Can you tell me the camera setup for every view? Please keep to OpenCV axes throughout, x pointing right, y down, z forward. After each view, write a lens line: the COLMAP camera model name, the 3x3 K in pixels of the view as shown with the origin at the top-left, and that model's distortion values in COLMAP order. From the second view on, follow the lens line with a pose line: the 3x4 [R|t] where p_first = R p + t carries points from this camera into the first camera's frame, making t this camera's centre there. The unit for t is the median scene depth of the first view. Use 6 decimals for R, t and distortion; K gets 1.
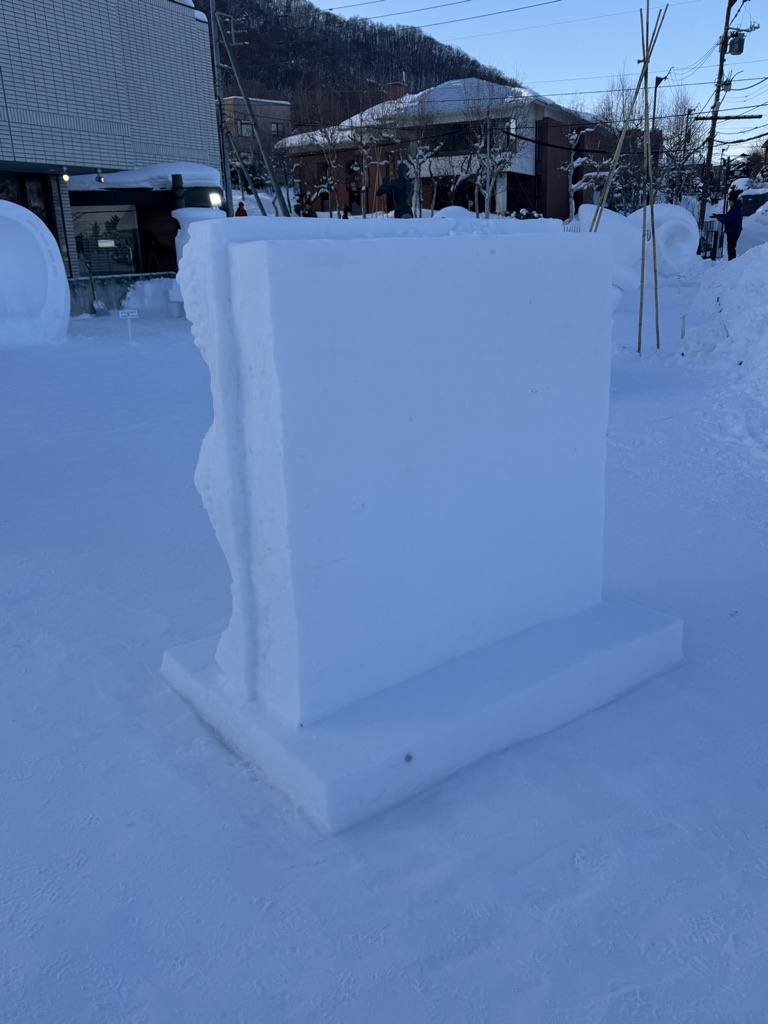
lens RADIAL K [[881.9, 0, 384.0], [0, 881.9, 512.0], [0, 0, 1]] dist [0.193416, 0.002888]
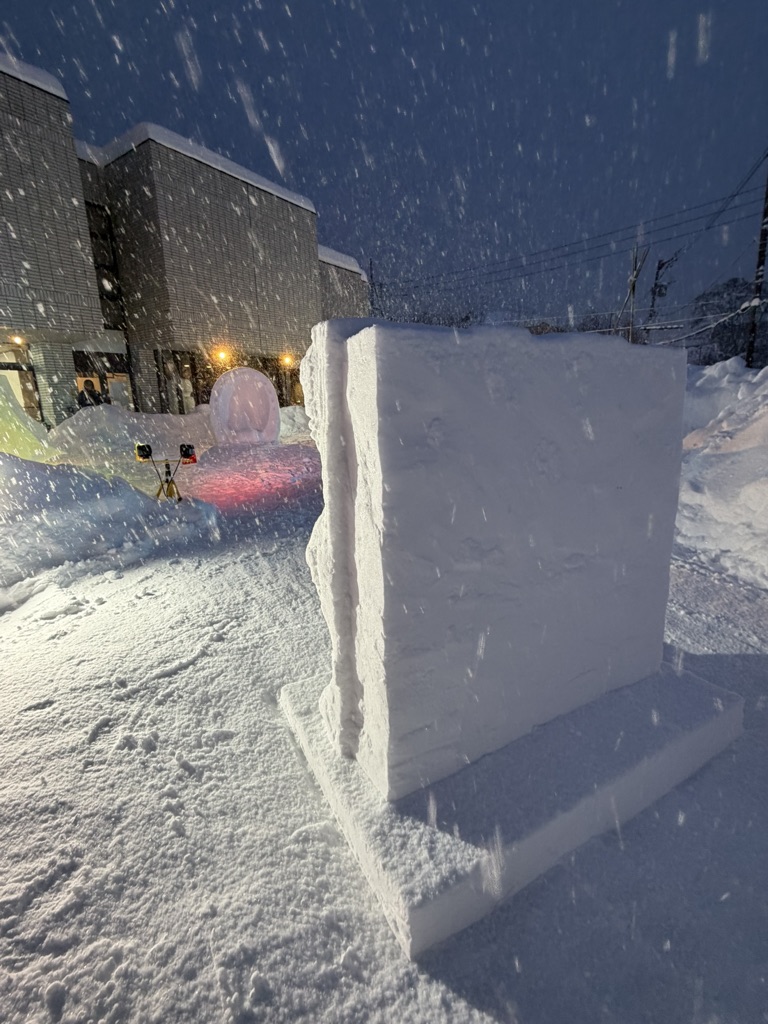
lens RADIAL K [[473.3, 0, 384.0], [0, 473.3, 512.0], [0, 0, 1]] dist [0.000094, -0.000004]
pose [[0.991676, 0.048346, -0.119339, -0.046427], [-0.054976, 0.997085, -0.052902, -0.063181], [0.116433, 0.059022, 0.991443, 0.424461]]
